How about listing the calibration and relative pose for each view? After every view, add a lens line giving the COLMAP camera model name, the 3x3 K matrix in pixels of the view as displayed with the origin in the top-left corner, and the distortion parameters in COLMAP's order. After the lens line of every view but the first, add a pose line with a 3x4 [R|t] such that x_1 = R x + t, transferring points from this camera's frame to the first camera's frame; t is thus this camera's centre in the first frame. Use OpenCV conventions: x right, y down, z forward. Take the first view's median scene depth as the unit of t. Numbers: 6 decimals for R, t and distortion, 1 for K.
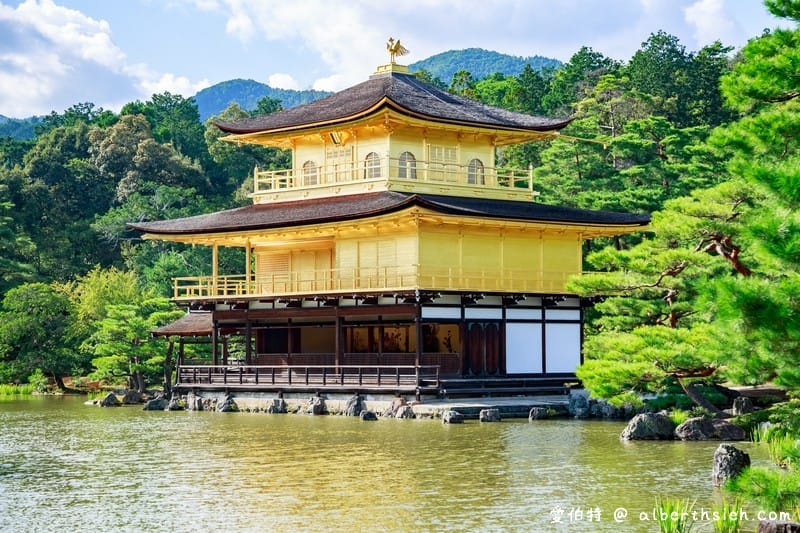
lens RADIAL K [[1759.6, 0, 402.6], [0, 1759.6, 283.2], [0, 0, 1]] dist [0.458317, 0.000000]
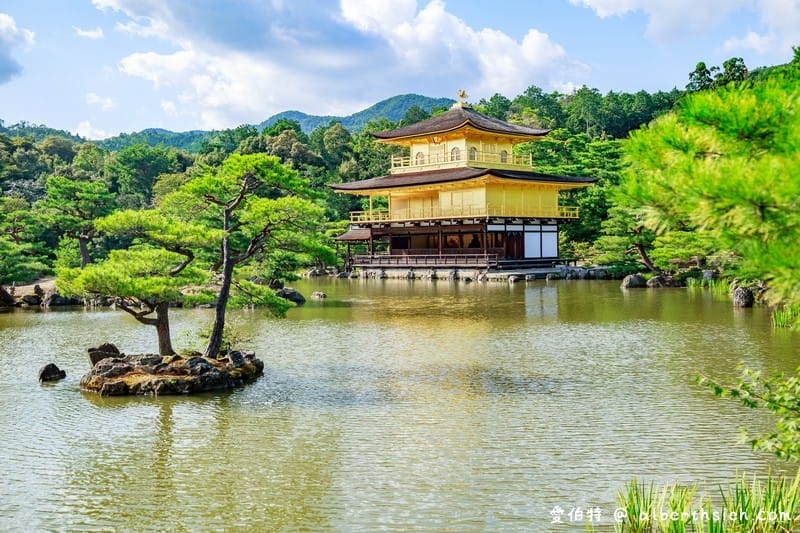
lens RADIAL K [[900.6, 0, 399.0], [0, 900.6, 269.0], [0, 0, 1]] dist [0.071340, 0.000000]
pose [[0.999371, -0.012009, 0.033368, -0.113341], [0.009989, 0.998146, 0.060047, 0.000895], [-0.034028, -0.059676, 0.997638, -0.018266]]
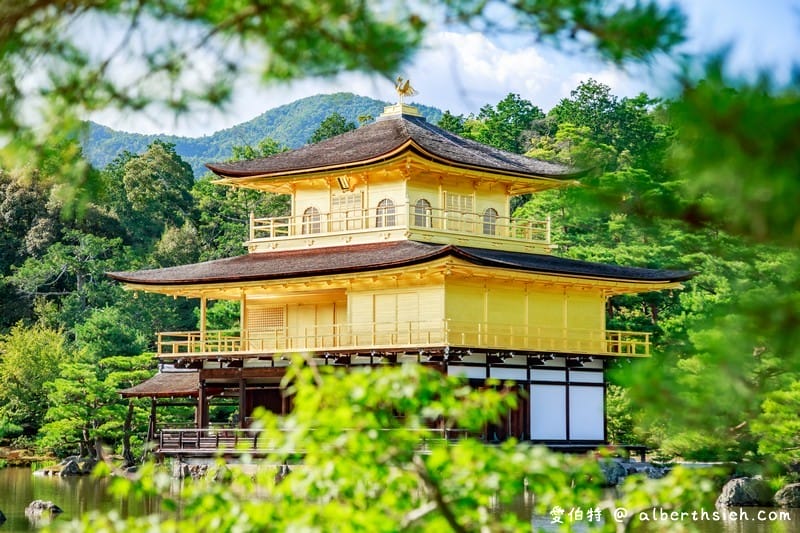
lens RADIAL K [[1978.0, 0, 394.5], [0, 1978.0, 272.4], [0, 0, 1]] dist [0.530318, 0.000000]
pose [[0.997219, 0.014600, 0.073080, -0.085842], [-0.011558, 0.999055, -0.041889, 0.007868], [-0.073623, 0.040928, 0.996446, -0.035293]]
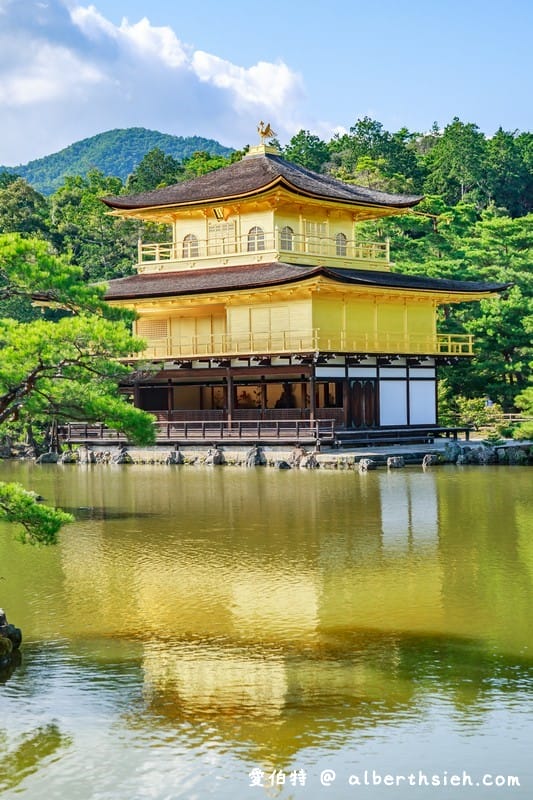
lens RADIAL K [[1615.2, 0, 273.9], [0, 1615.2, 414.9], [0, 0, 1]] dist [0.349605, 0.000000]
pose [[0.991186, -0.012068, 0.131929, -0.137329], [0.006518, 0.999079, 0.042416, 0.000215], [-0.132320, -0.041183, 0.990351, -0.008722]]
